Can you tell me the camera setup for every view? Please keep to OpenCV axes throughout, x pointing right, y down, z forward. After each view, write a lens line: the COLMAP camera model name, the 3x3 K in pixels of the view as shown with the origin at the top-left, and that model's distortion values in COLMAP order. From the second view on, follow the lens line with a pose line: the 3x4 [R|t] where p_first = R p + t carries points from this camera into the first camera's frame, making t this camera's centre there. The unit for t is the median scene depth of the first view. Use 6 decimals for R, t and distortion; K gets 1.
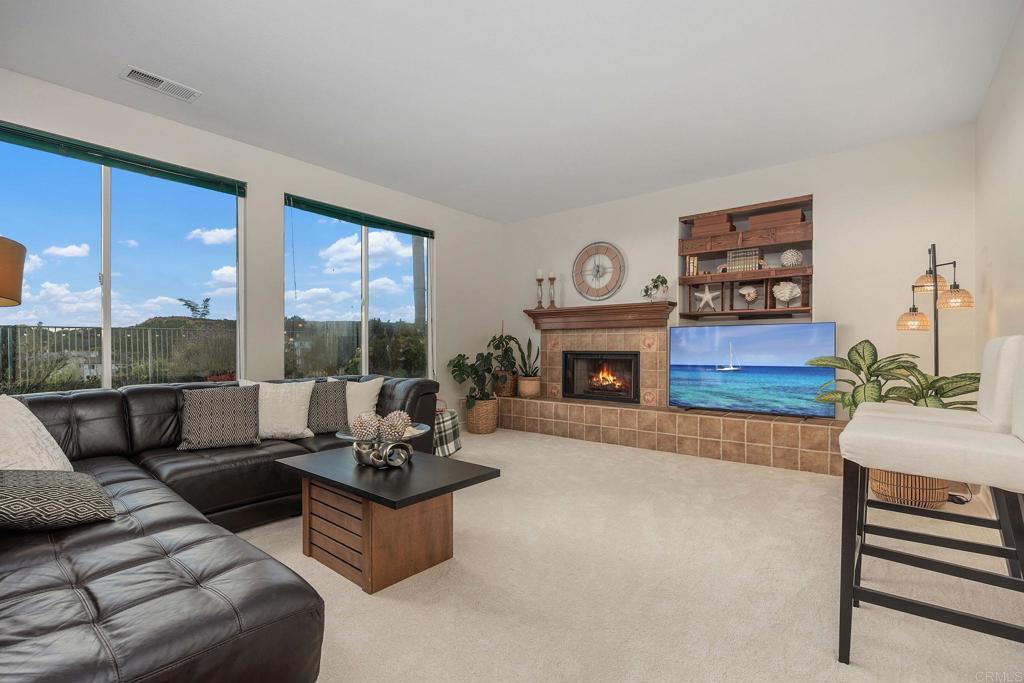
lens RADIAL K [[466.7, 0, 494.2], [0, 466.7, 346.1], [0, 0, 1]] dist [-0.015280, 0.000094]
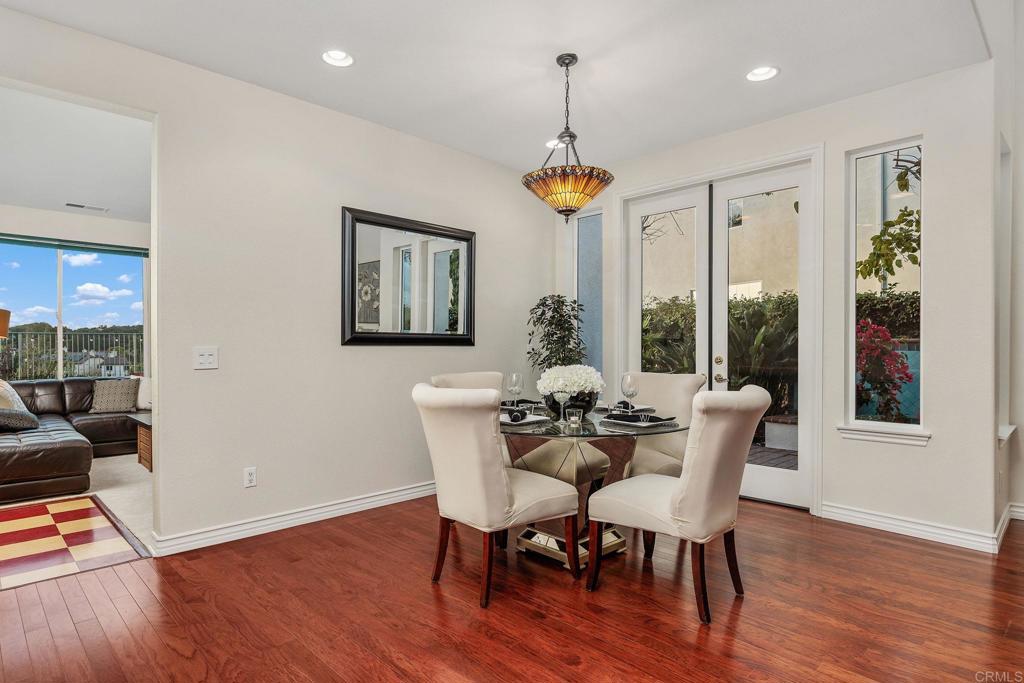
lens RADIAL K [[562.9, 0, 506.1], [0, 562.9, 345.2], [0, 0, 1]] dist [-0.000613, -0.001143]
pose [[0.994119, 0.000764, -0.108294, 1.190668], [-0.000784, 1.000000, -0.000143, -0.043313], [0.108294, 0.000227, 0.994119, -1.024240]]
